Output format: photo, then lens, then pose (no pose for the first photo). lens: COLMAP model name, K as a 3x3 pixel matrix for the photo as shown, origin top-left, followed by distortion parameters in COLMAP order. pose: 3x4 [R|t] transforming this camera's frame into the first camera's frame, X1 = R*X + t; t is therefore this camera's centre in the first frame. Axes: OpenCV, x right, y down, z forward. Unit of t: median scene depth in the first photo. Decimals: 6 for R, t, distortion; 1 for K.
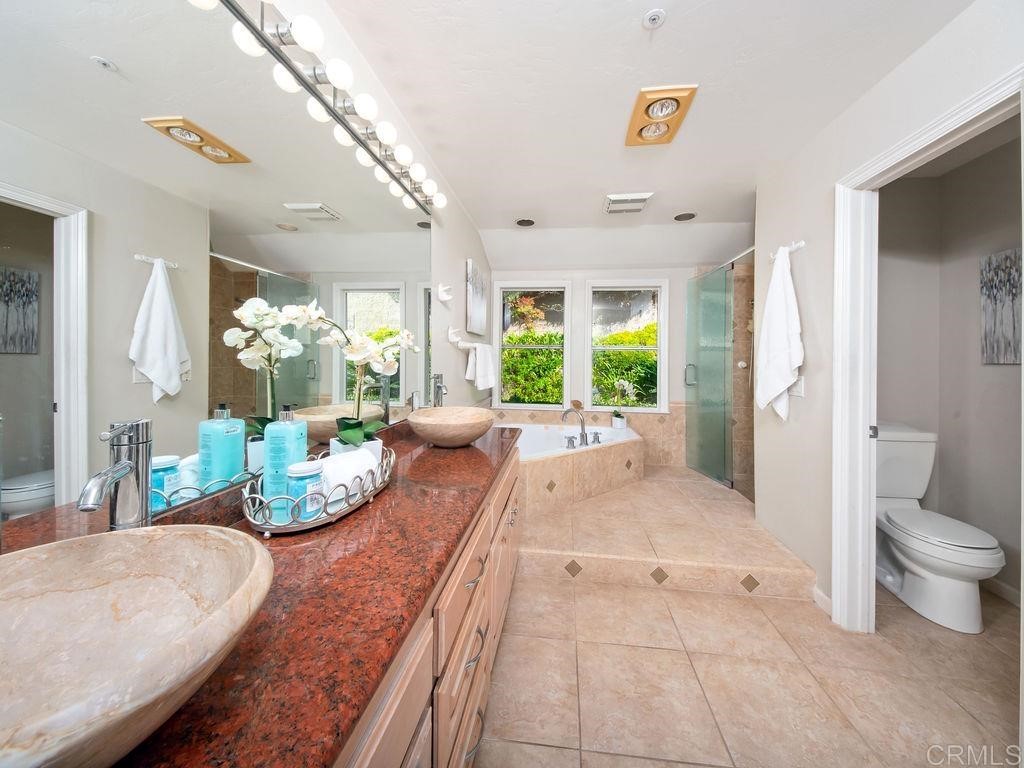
lens RADIAL K [[391.0, 0, 513.9], [0, 391.0, 360.4], [0, 0, 1]] dist [0.021242, -0.000110]
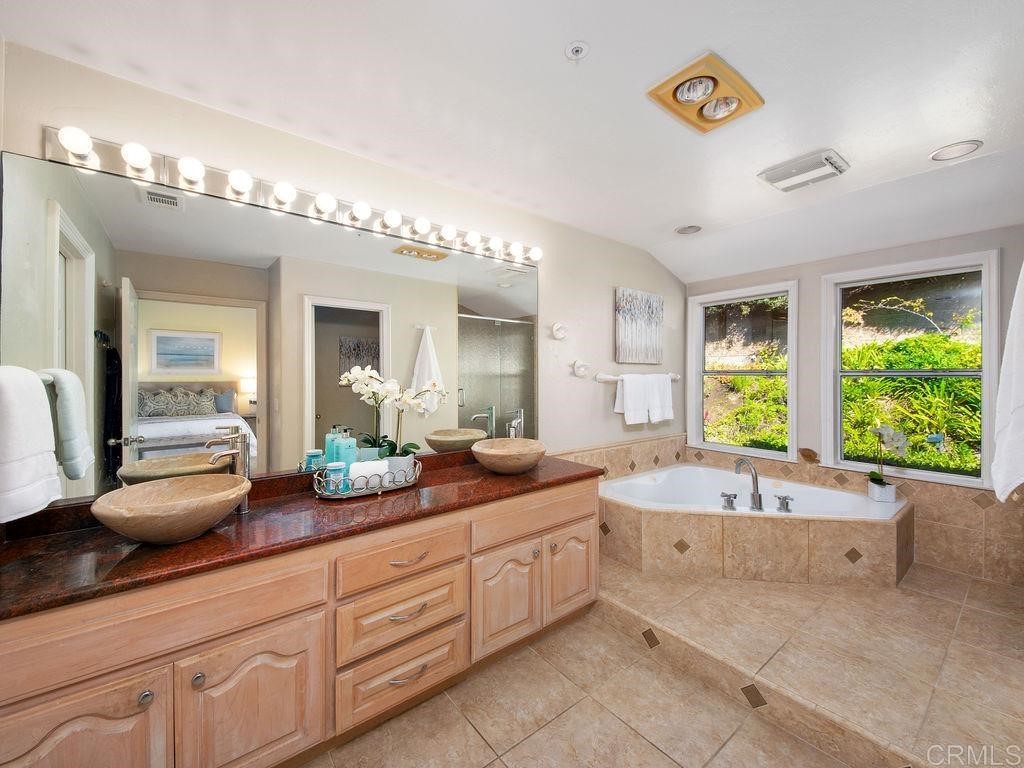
lens RADIAL K [[442.2, 0, 512.0], [0, 442.2, 384.0], [0, 0, 1]] dist [0.028552, -0.000212]
pose [[0.689727, -0.001616, -0.724068, 0.495779], [0.007460, 0.999960, 0.004874, -0.033158], [0.724031, -0.008763, 0.689711, 0.071401]]
